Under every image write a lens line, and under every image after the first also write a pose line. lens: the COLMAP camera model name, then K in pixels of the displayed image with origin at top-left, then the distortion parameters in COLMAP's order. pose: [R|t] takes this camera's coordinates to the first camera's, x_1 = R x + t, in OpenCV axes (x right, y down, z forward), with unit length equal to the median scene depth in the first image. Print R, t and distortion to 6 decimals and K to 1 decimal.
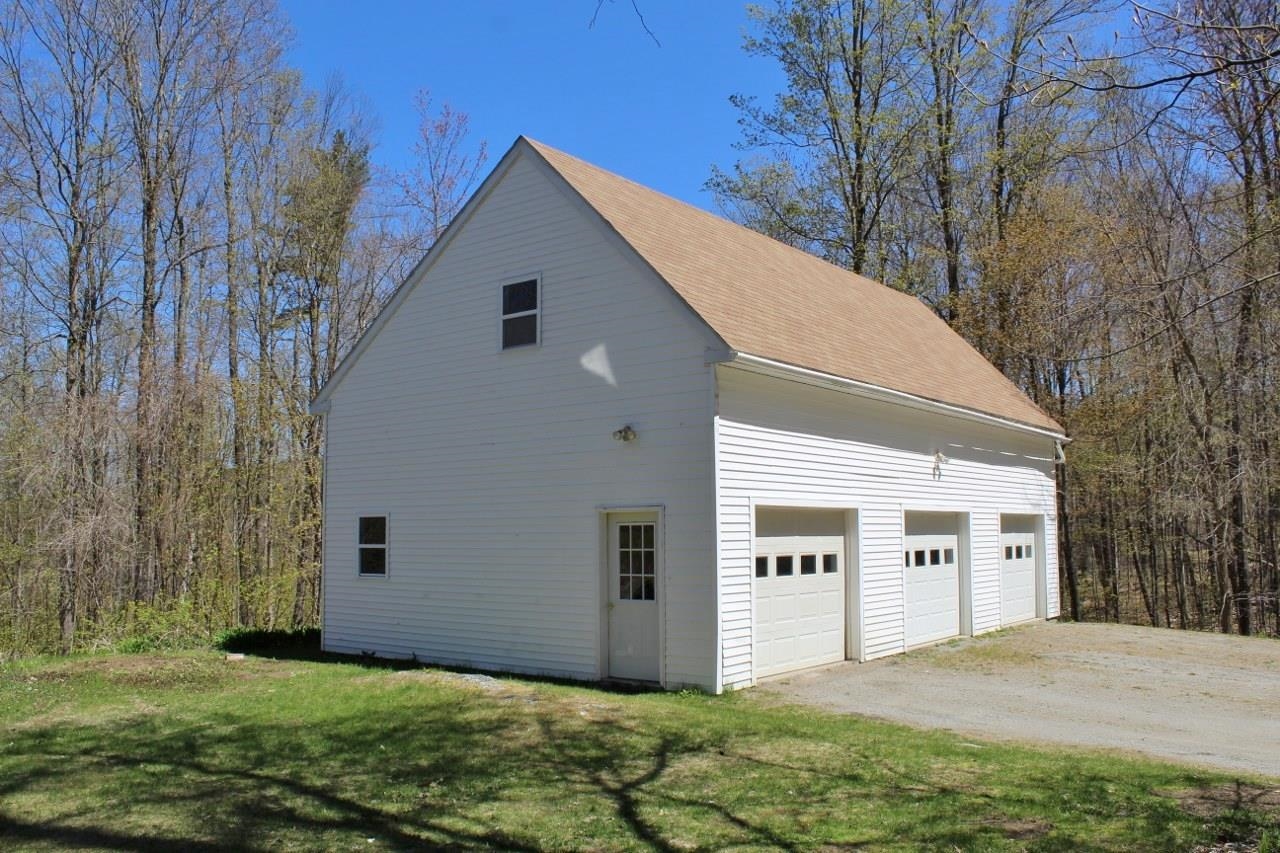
lens RADIAL K [[1078.7, 0, 641.8], [0, 1078.7, 422.2], [0, 0, 1]] dist [-0.158137, 0.135106]
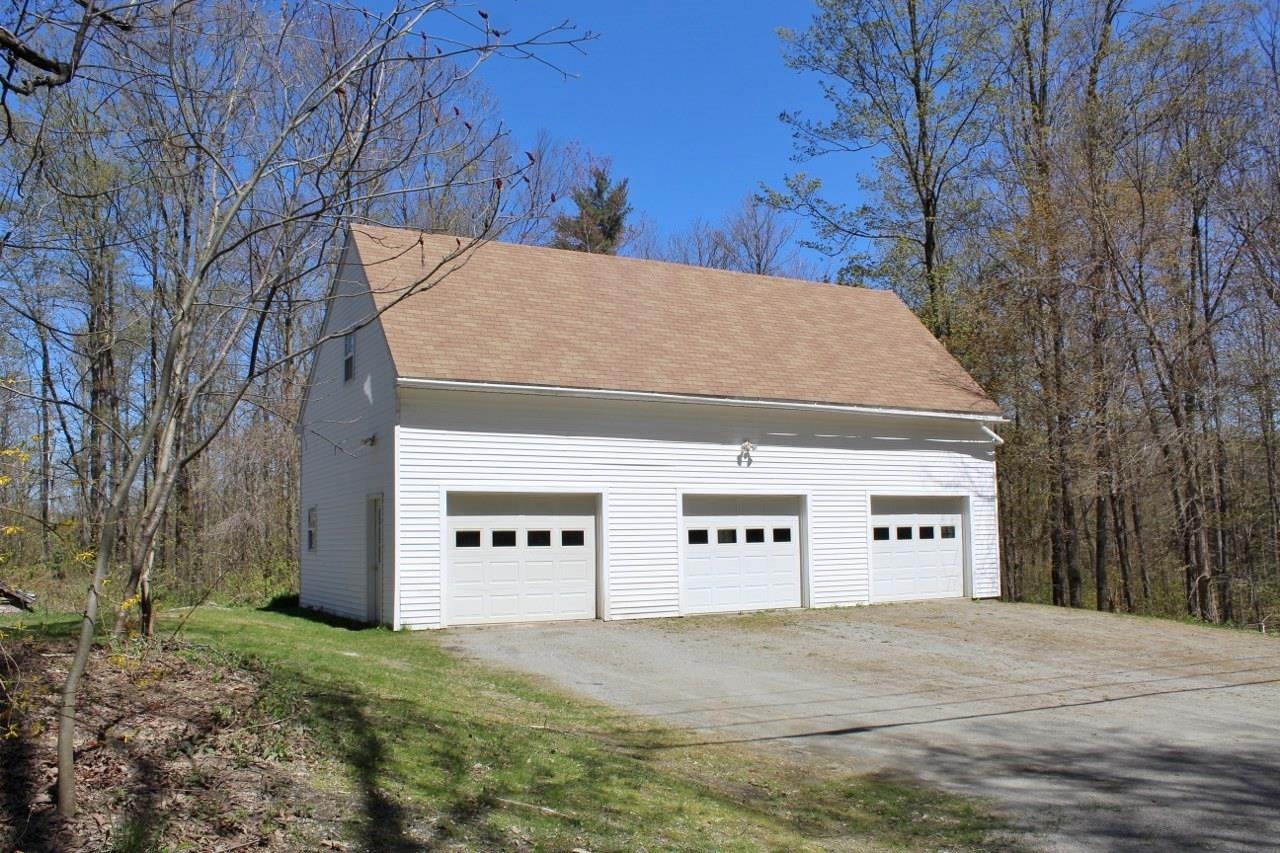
lens RADIAL K [[1078.7, 0, 634.6], [0, 1078.7, 435.4], [0, 0, 1]] dist [-0.158137, 0.135106]
pose [[0.914828, -0.047784, -0.401007, 0.725126], [0.052343, 0.998629, 0.000416, 0.017869], [0.400438, -0.021371, 0.916075, -0.090189]]
